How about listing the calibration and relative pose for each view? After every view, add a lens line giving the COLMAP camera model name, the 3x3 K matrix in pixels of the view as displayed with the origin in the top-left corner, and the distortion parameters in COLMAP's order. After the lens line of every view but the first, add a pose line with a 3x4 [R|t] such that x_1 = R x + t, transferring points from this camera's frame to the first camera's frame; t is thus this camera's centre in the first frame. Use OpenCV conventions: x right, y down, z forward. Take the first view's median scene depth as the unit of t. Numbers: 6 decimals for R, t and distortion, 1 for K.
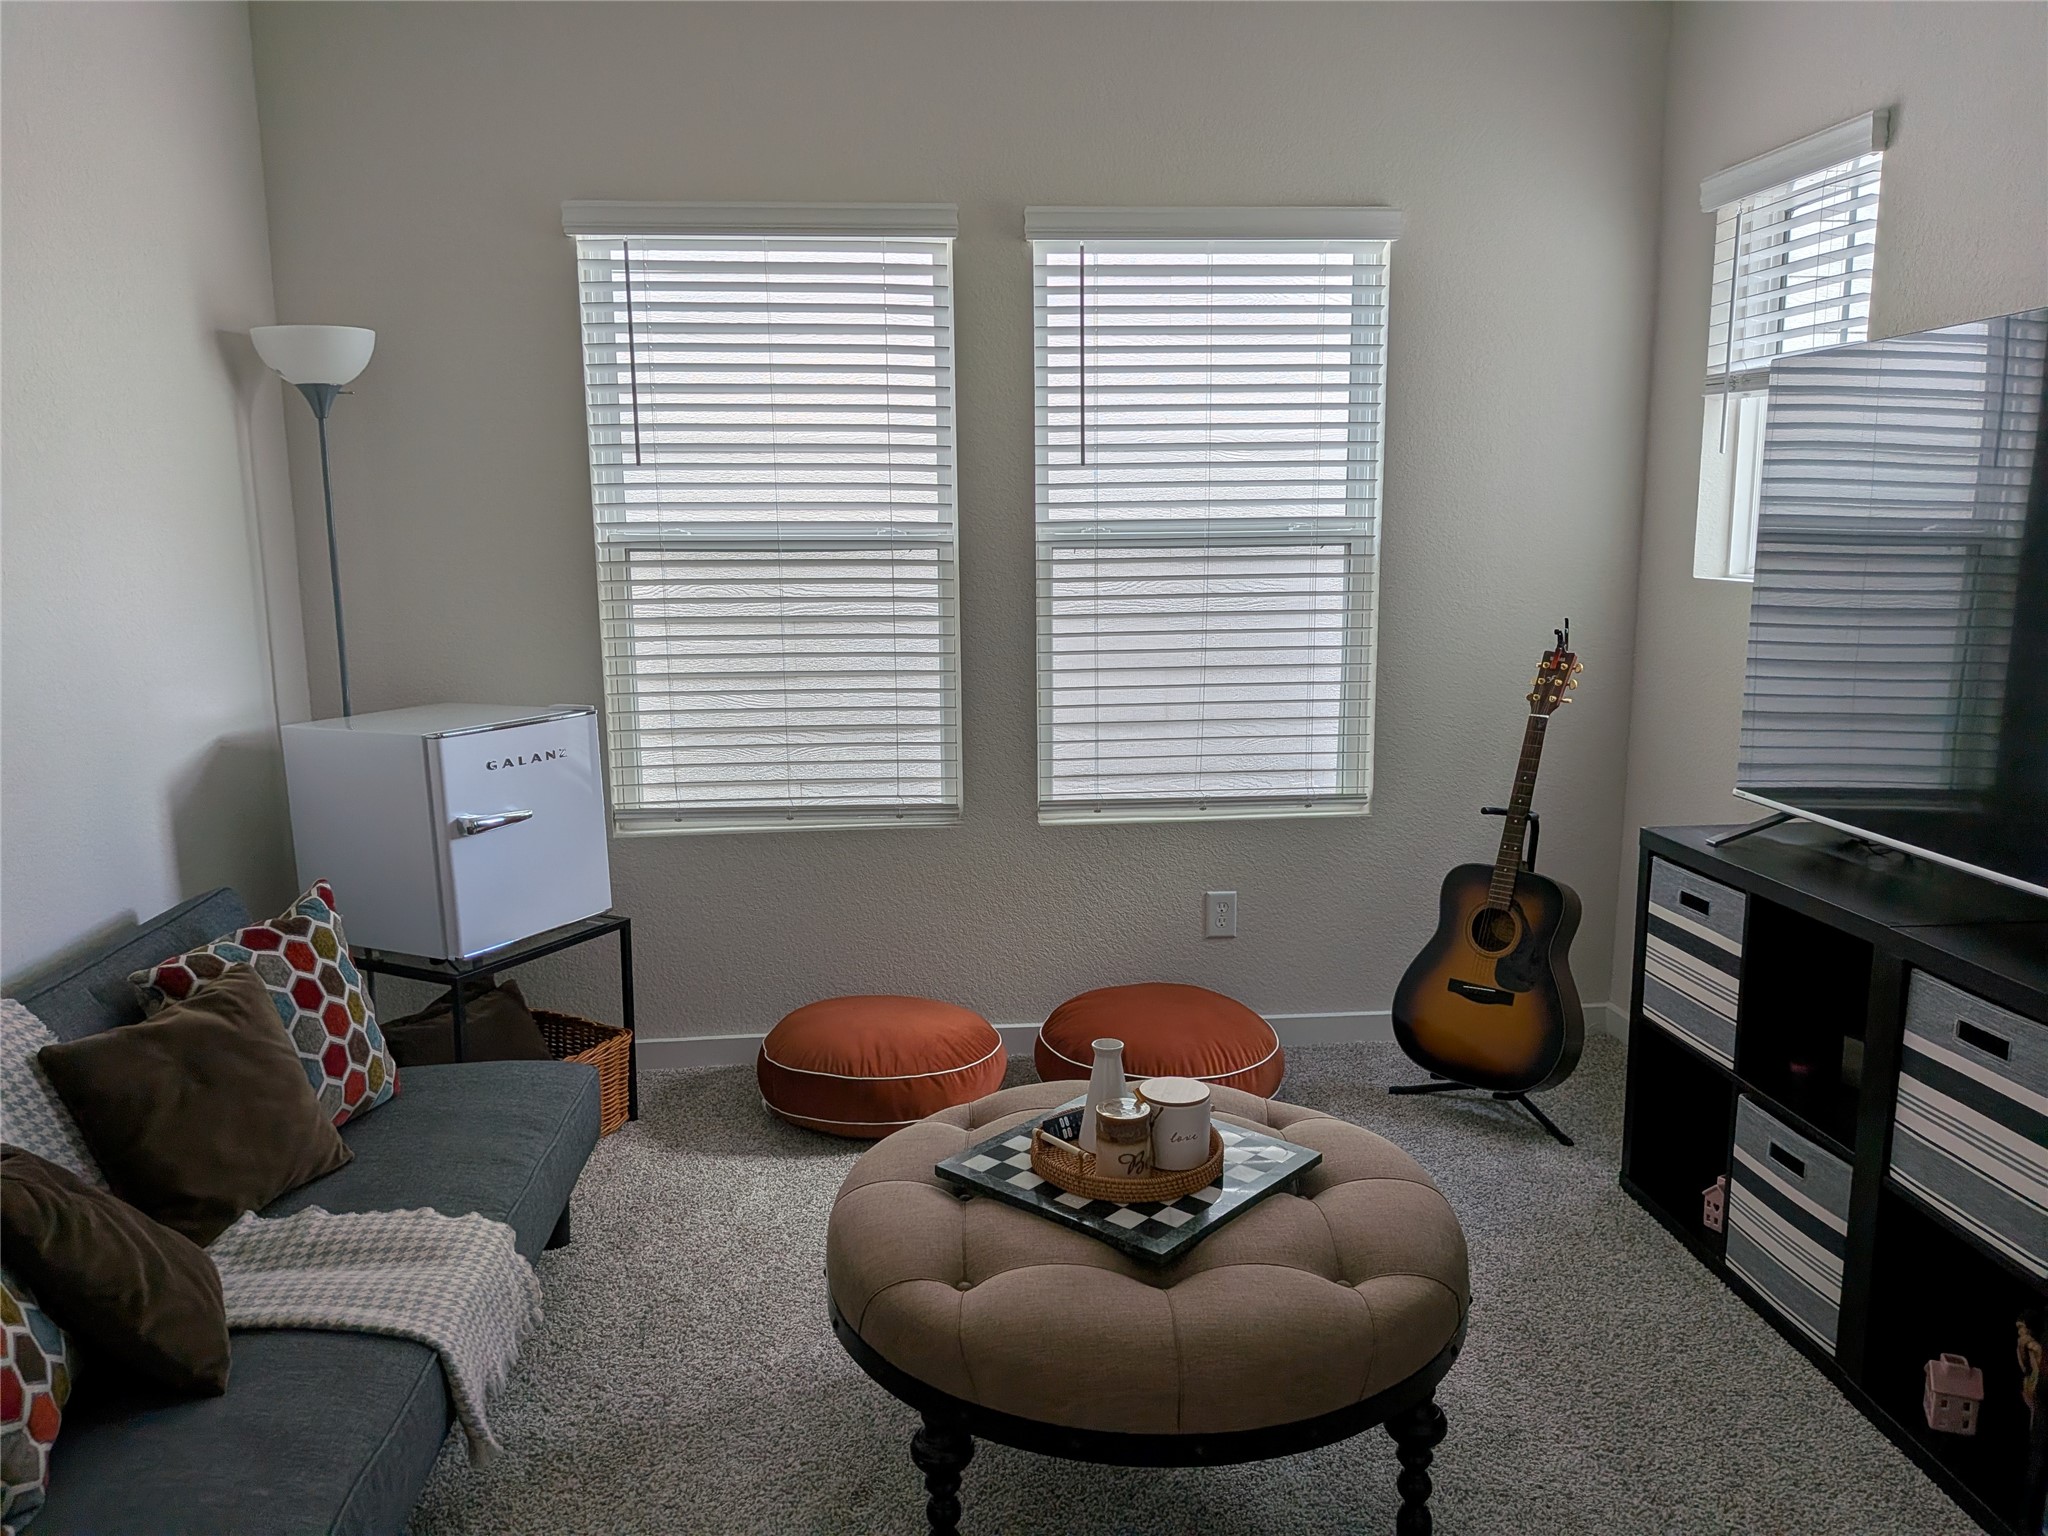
lens RADIAL K [[1463.0, 0, 1024.0], [0, 1463.0, 768.0], [0, 0, 1]] dist [0.002593, -0.054545]
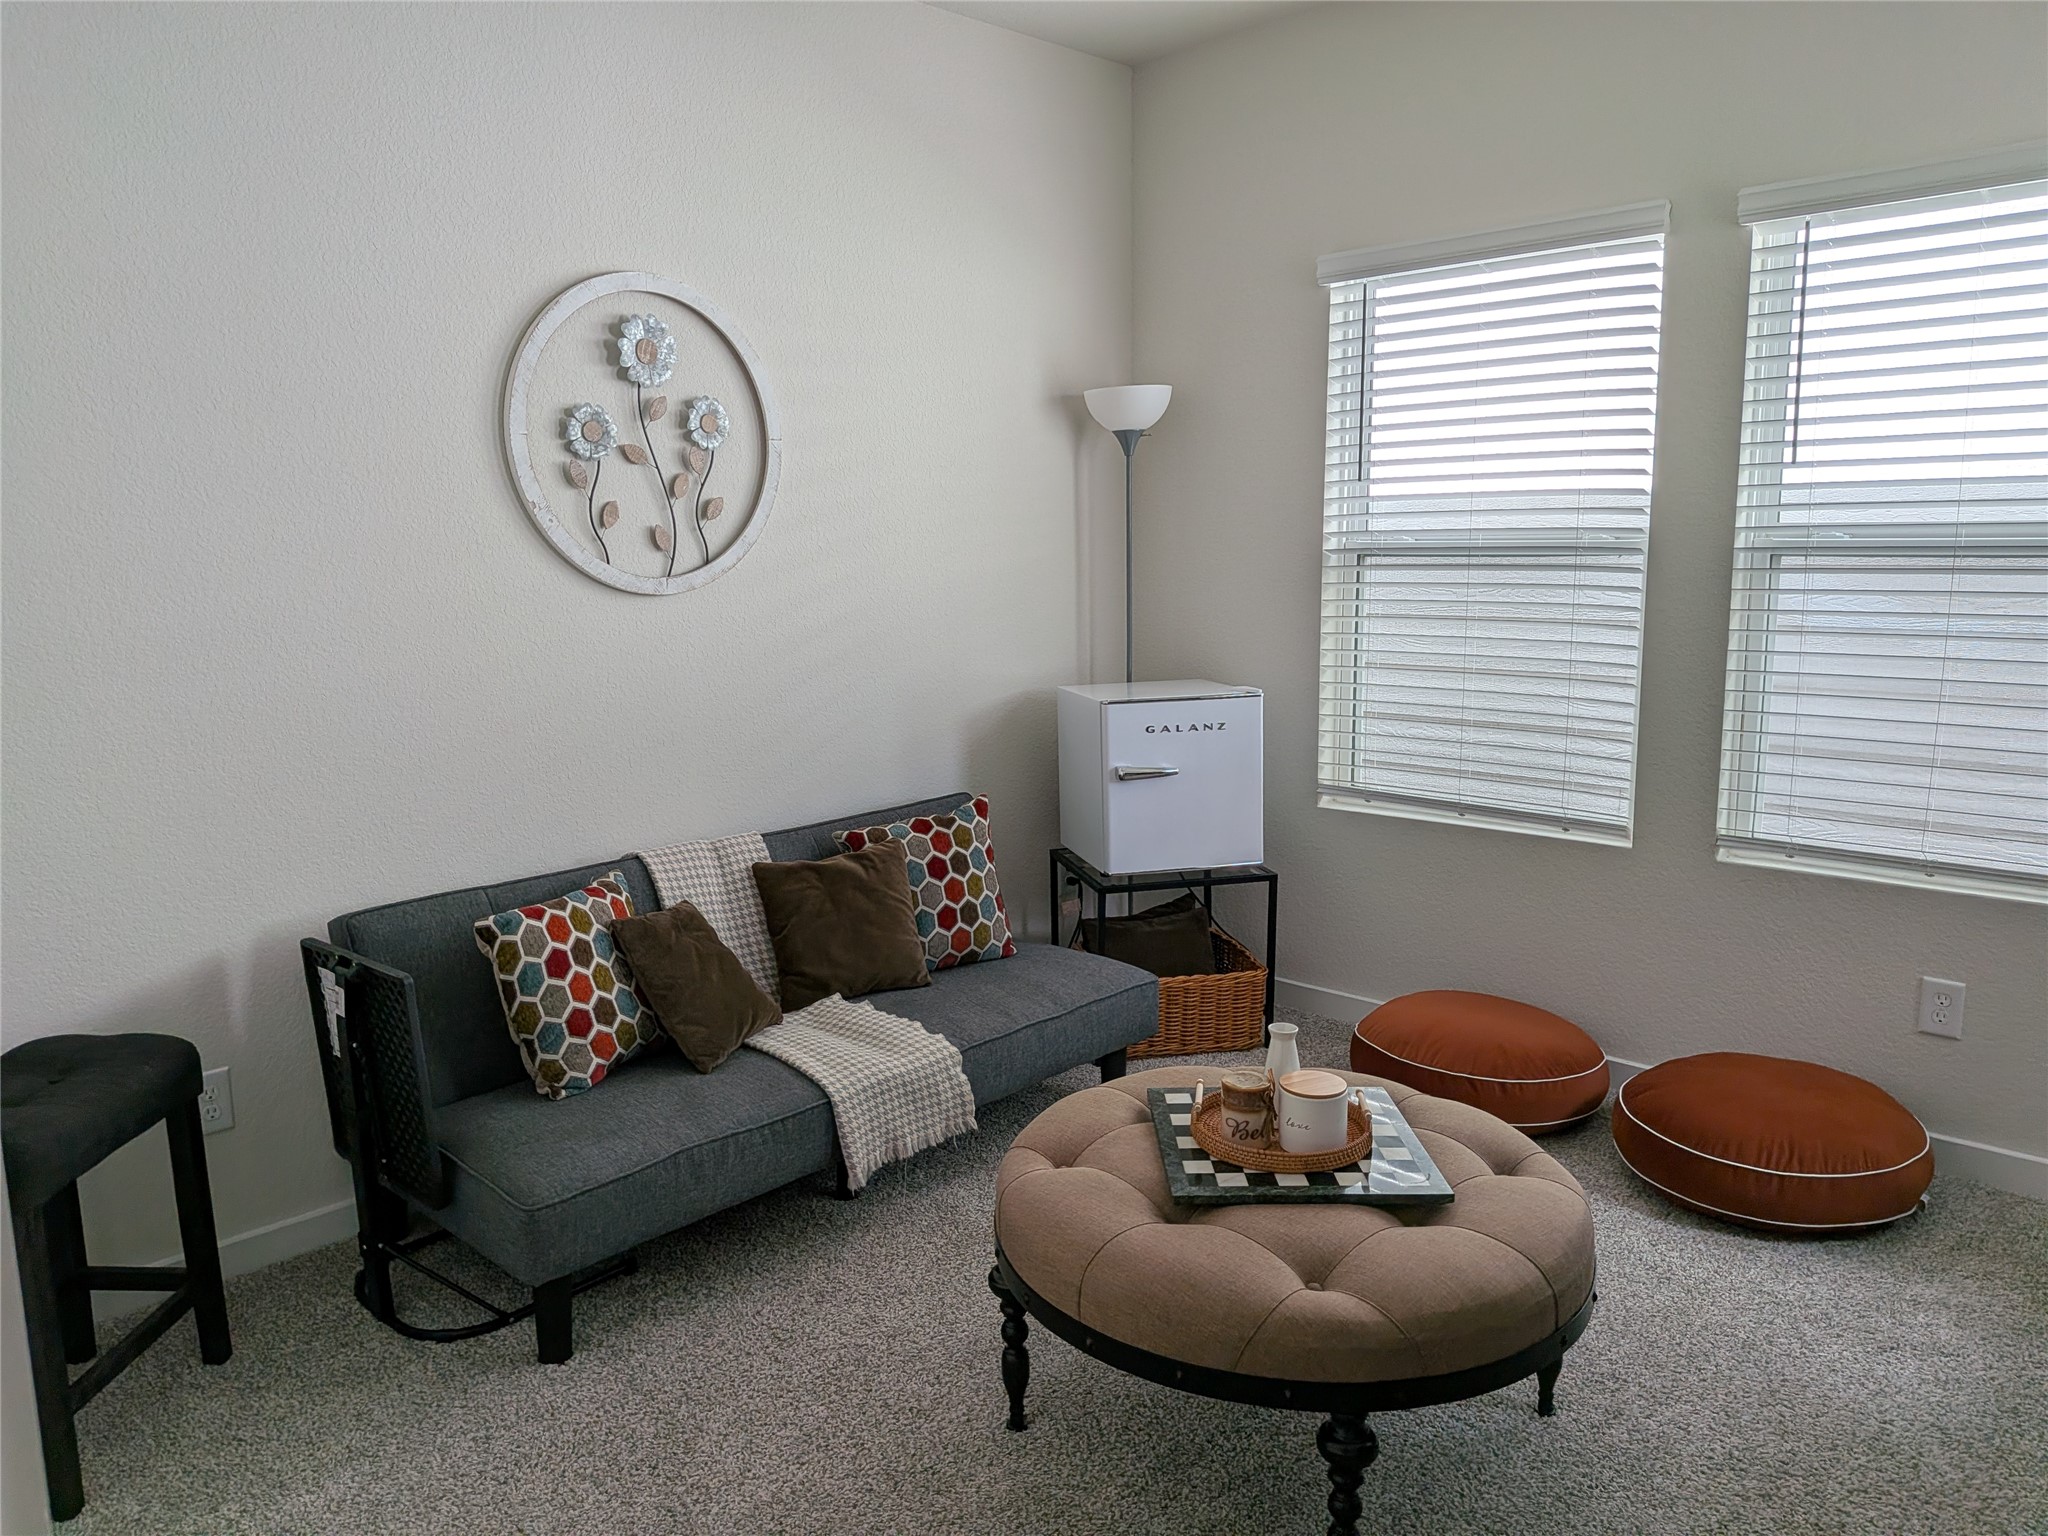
lens RADIAL K [[1425.9, 0, 1000.0], [0, 1425.9, 759.4], [0, 0, 1]] dist [0.002456, -0.057615]
pose [[0.637994, 0.112342, -0.761802, 0.464323], [-0.108411, 0.992551, 0.055579, -0.028255], [0.762372, 0.047129, 0.645421, 0.097828]]
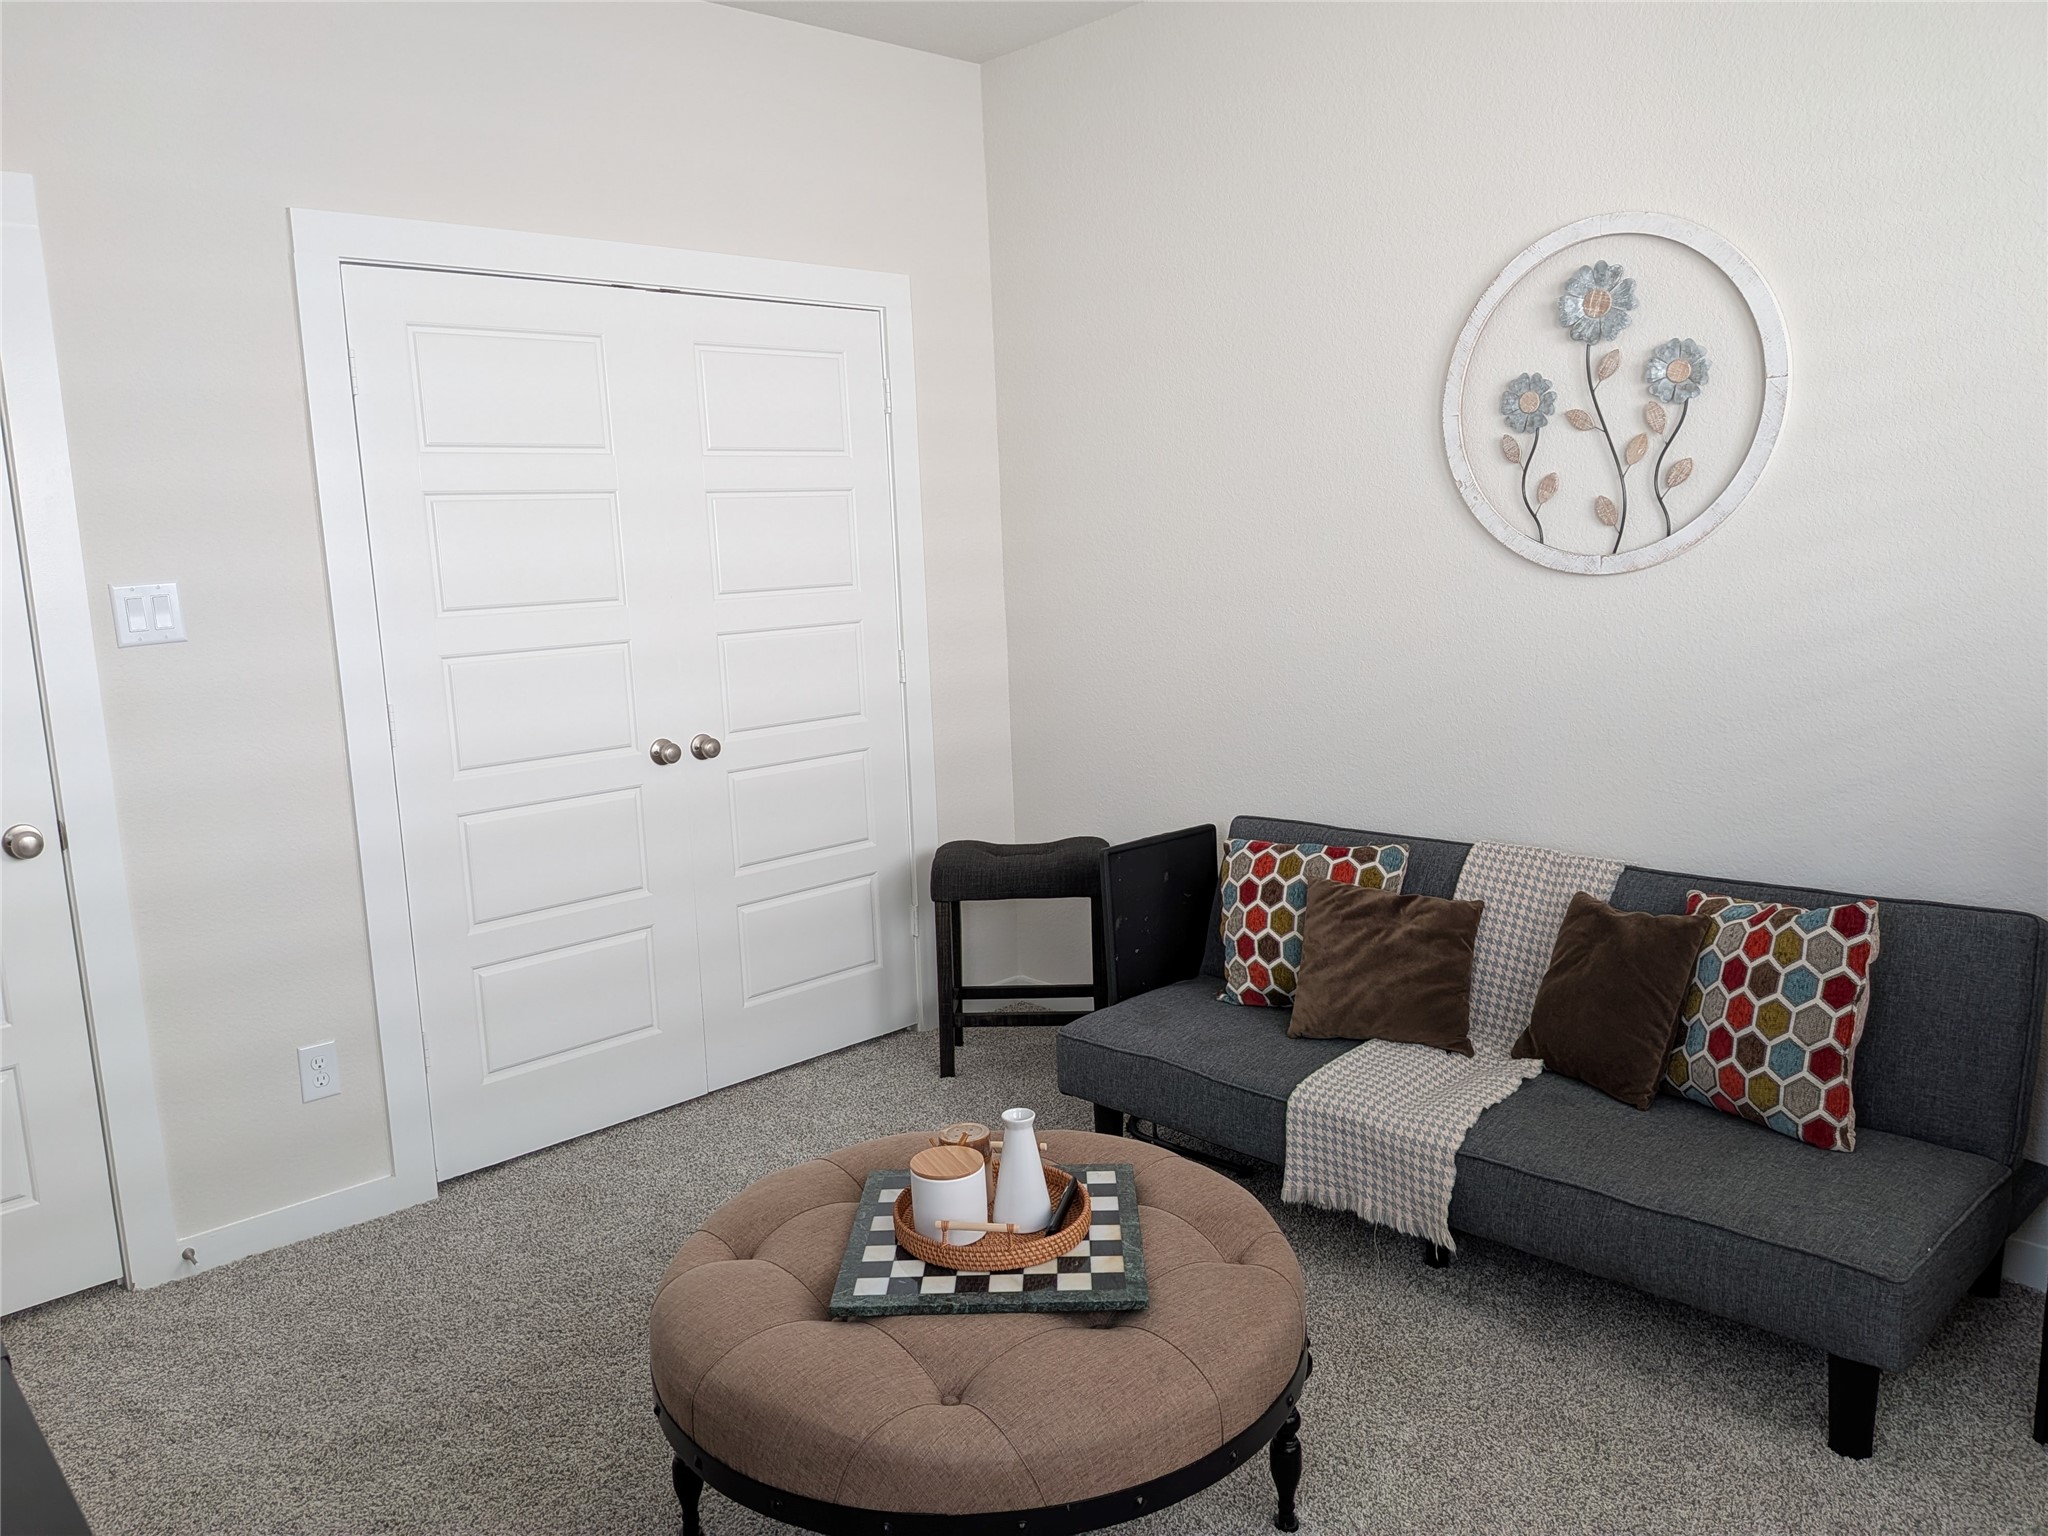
lens RADIAL K [[1425.9, 0, 1000.0], [0, 1425.9, 759.4], [0, 0, 1]] dist [0.002456, -0.057615]
pose [[-0.788188, 0.133963, -0.600678, 0.377487], [-0.048223, 0.959578, 0.277282, -0.191343], [0.613542, 0.247517, -0.749868, 1.094813]]
